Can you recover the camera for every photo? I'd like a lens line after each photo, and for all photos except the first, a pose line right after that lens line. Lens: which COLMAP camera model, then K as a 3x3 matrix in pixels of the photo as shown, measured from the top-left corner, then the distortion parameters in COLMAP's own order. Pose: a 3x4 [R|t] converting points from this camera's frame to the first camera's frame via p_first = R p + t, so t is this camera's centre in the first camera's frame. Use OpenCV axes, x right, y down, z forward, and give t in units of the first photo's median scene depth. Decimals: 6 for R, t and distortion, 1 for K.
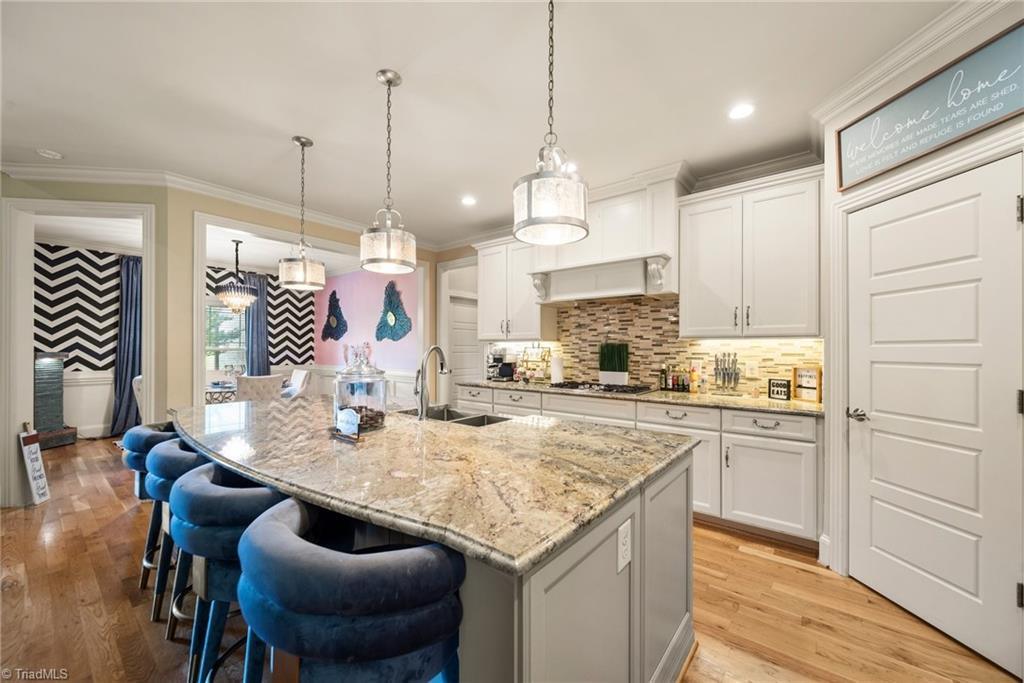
lens RADIAL K [[390.8, 0, 518.7], [0, 390.8, 348.6], [0, 0, 1]] dist [0.001496, -0.000075]
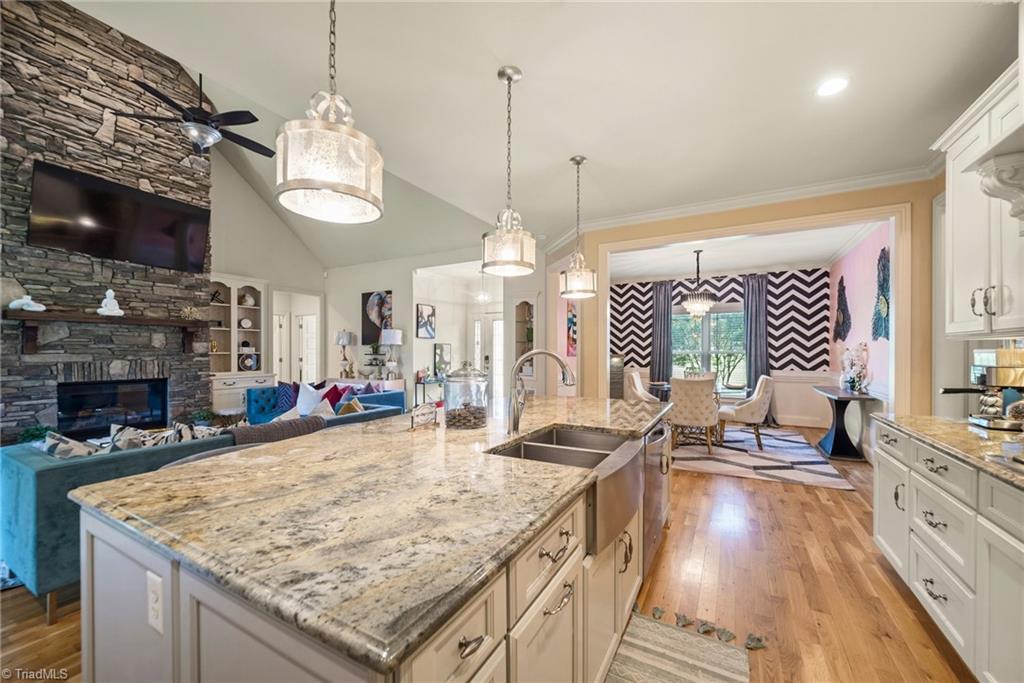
lens RADIAL K [[391.7, 0, 518.0], [0, 391.7, 349.8], [0, 0, 1]] dist [-0.003771, -0.000179]
pose [[0.166088, -0.004001, -0.986103, 0.324081], [0.000124, 0.999992, -0.004036, -0.001888], [0.986111, 0.000548, 0.166087, 0.440657]]
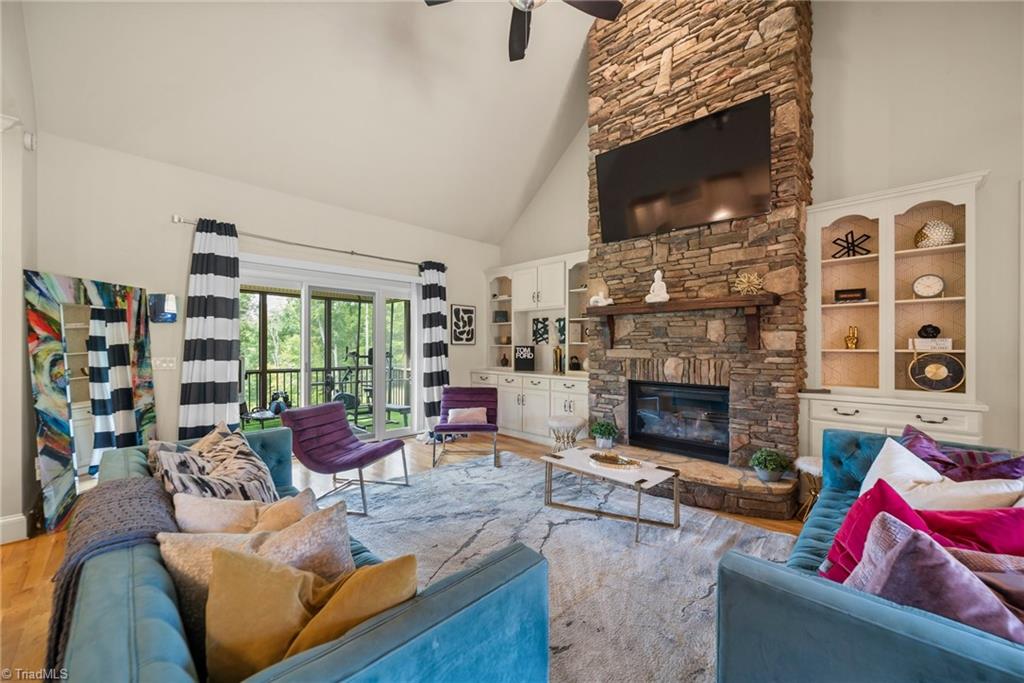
lens RADIAL K [[394.6, 0, 520.5], [0, 394.6, 346.2], [0, 0, 1]] dist [0.000054, -0.000115]
pose [[-0.994032, -0.004289, 0.109003, -0.768180], [-0.004254, 0.999991, 0.000547, -0.001891], [-0.109004, 0.000080, -0.994041, 0.422542]]
